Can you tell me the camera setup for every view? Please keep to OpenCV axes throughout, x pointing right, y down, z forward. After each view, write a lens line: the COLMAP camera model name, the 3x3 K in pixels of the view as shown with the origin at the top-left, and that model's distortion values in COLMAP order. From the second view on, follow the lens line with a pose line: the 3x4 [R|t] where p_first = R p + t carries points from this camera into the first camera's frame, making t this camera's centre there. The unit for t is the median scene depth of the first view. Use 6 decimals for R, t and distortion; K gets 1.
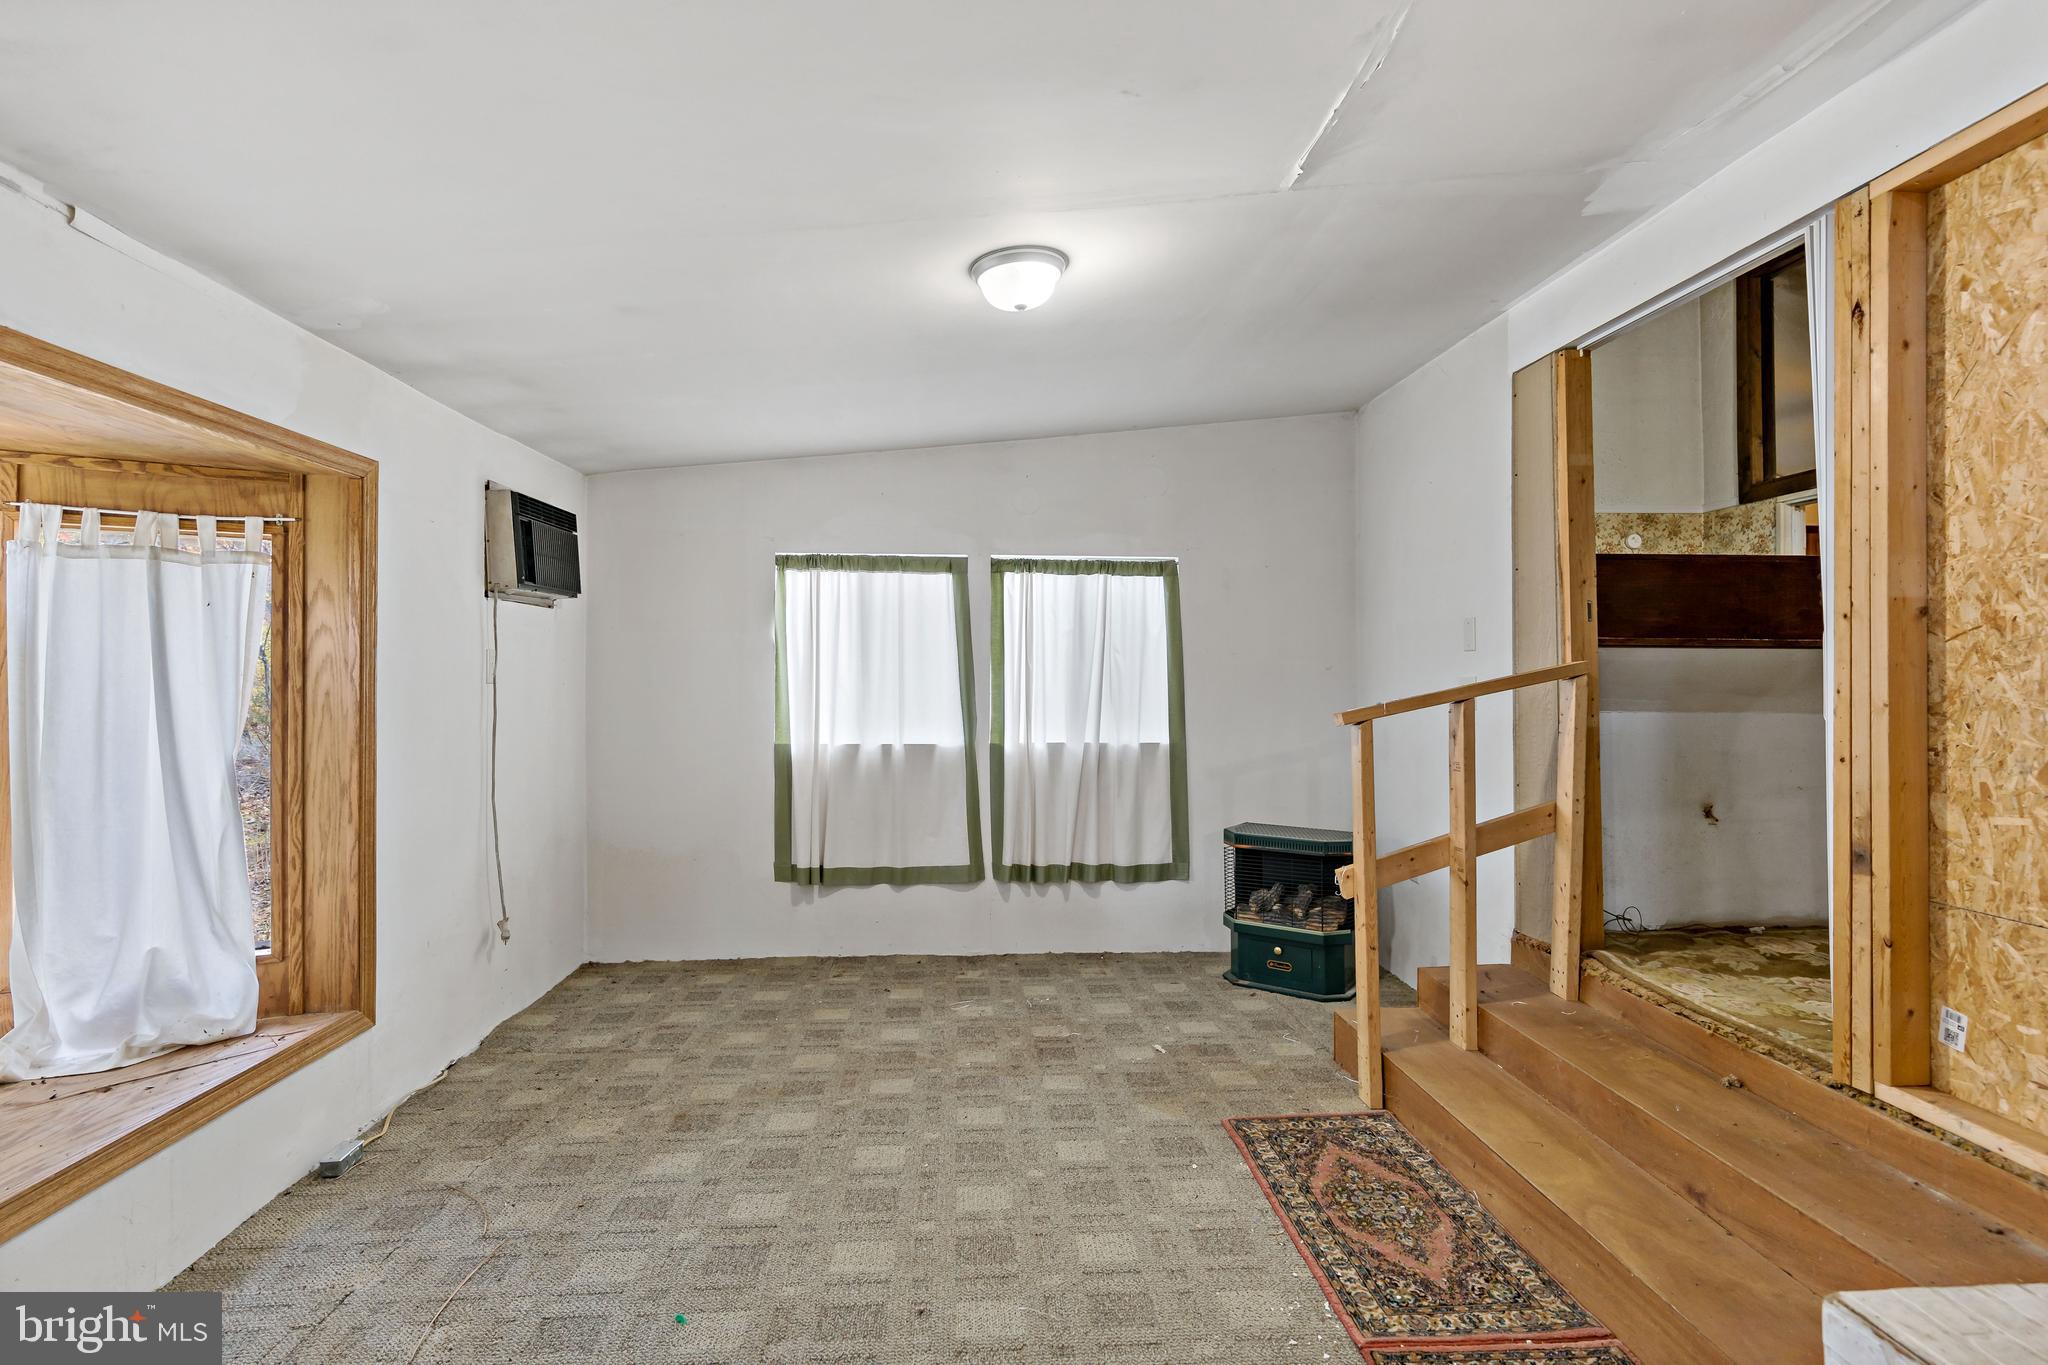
lens RADIAL K [[981.9, 0, 1030.8], [0, 981.9, 681.9], [0, 0, 1]] dist [0.015087, -0.002522]
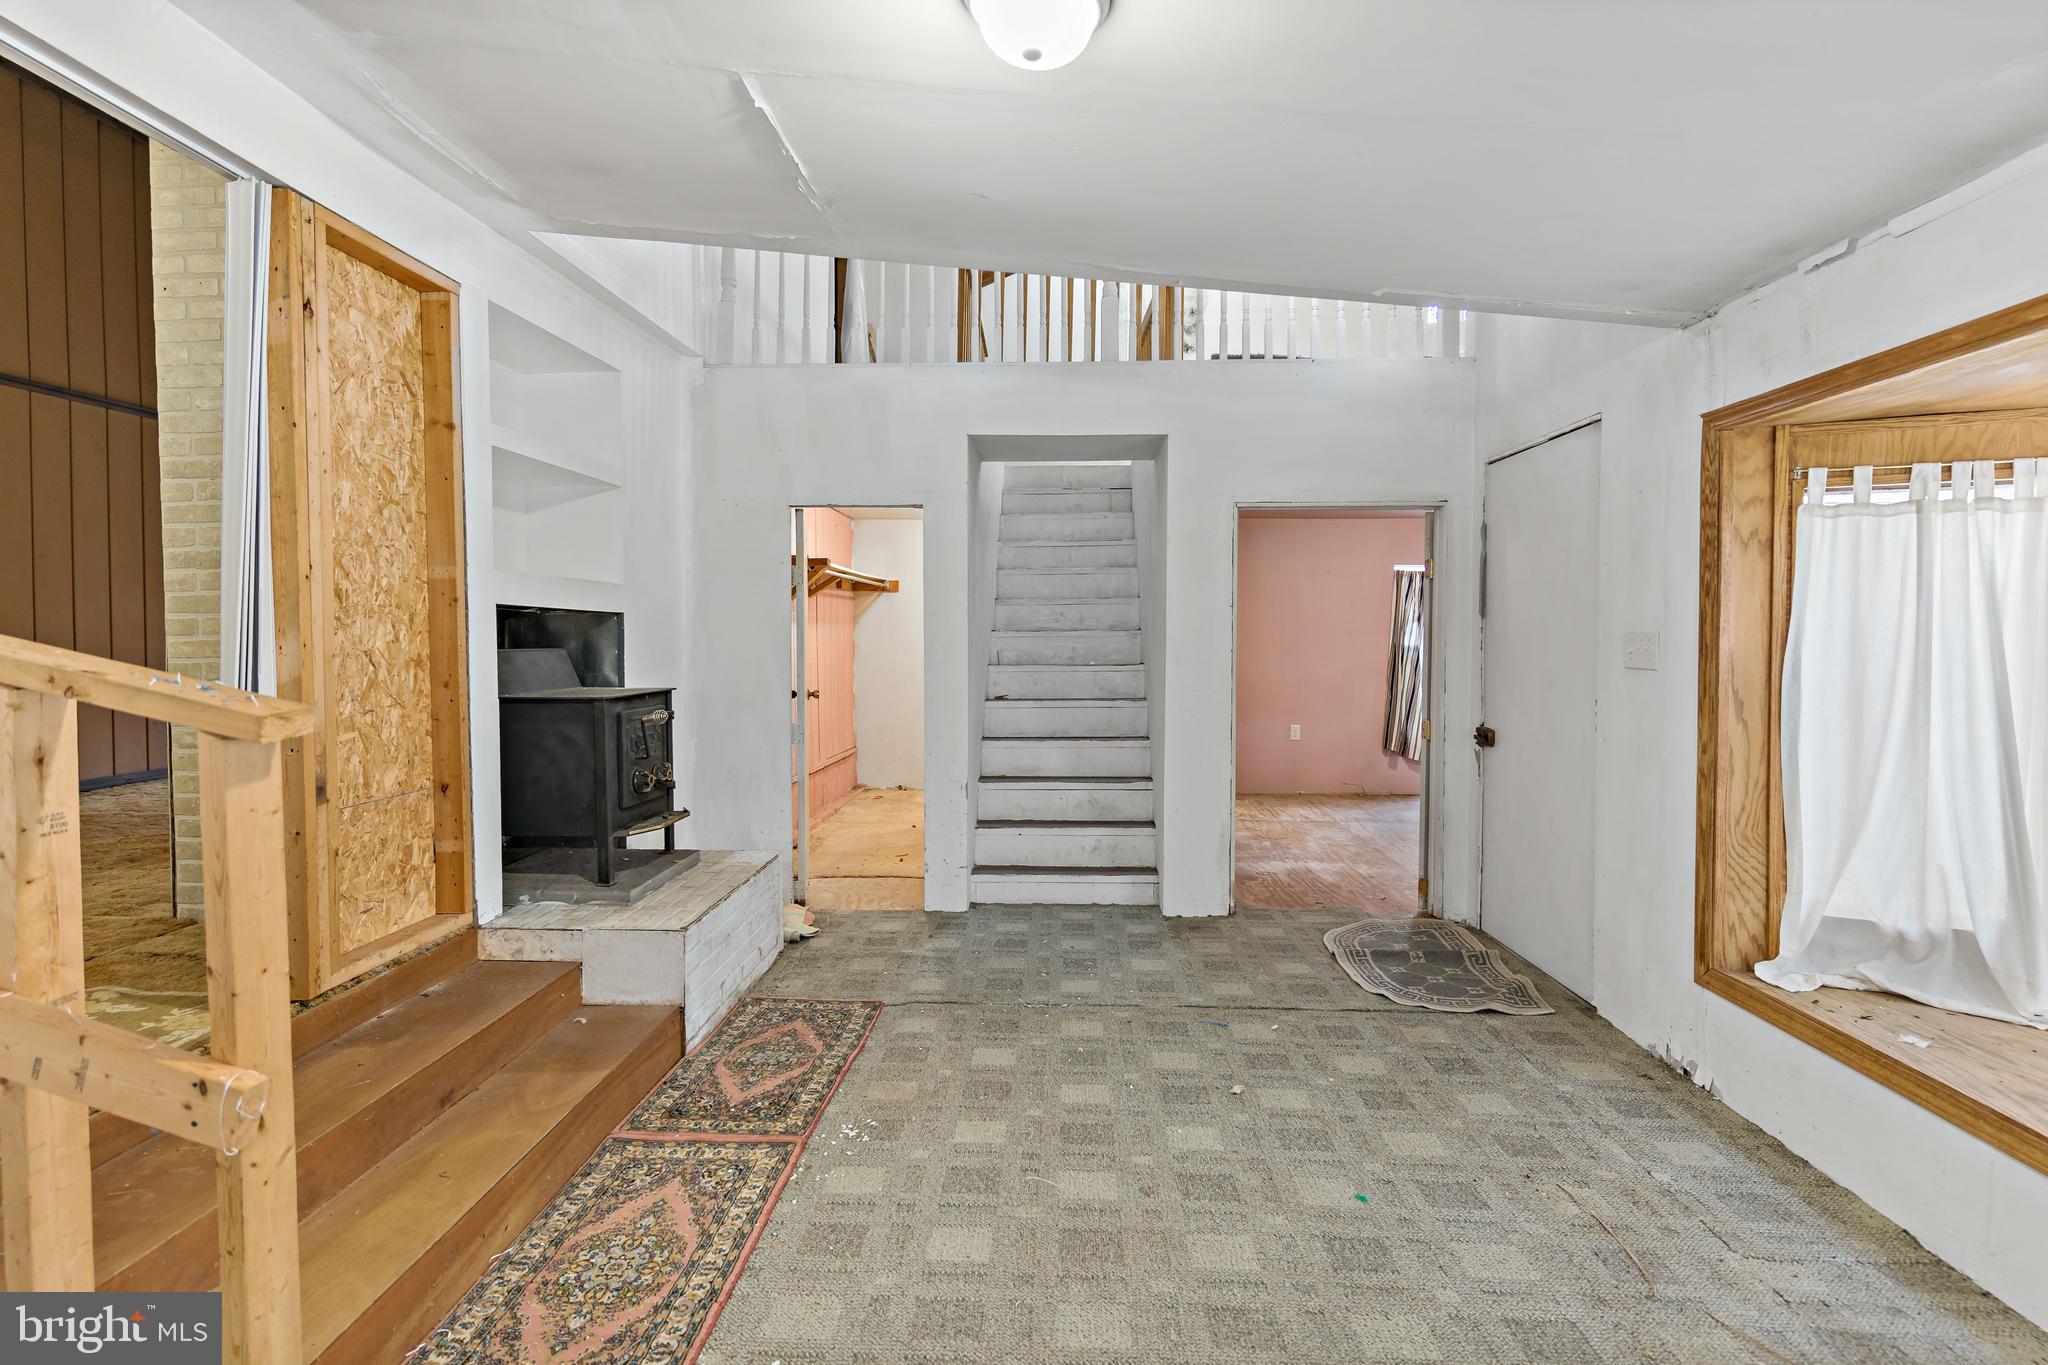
lens RADIAL K [[981.9, 0, 974.7], [0, 981.9, 632.2], [0, 0, 1]] dist [0.015087, -0.002522]
pose [[-0.985031, 0.000996, 0.172373, -0.105834], [0.002317, 0.999969, 0.007463, -0.012996], [-0.172361, 0.007751, -0.985003, 2.047296]]
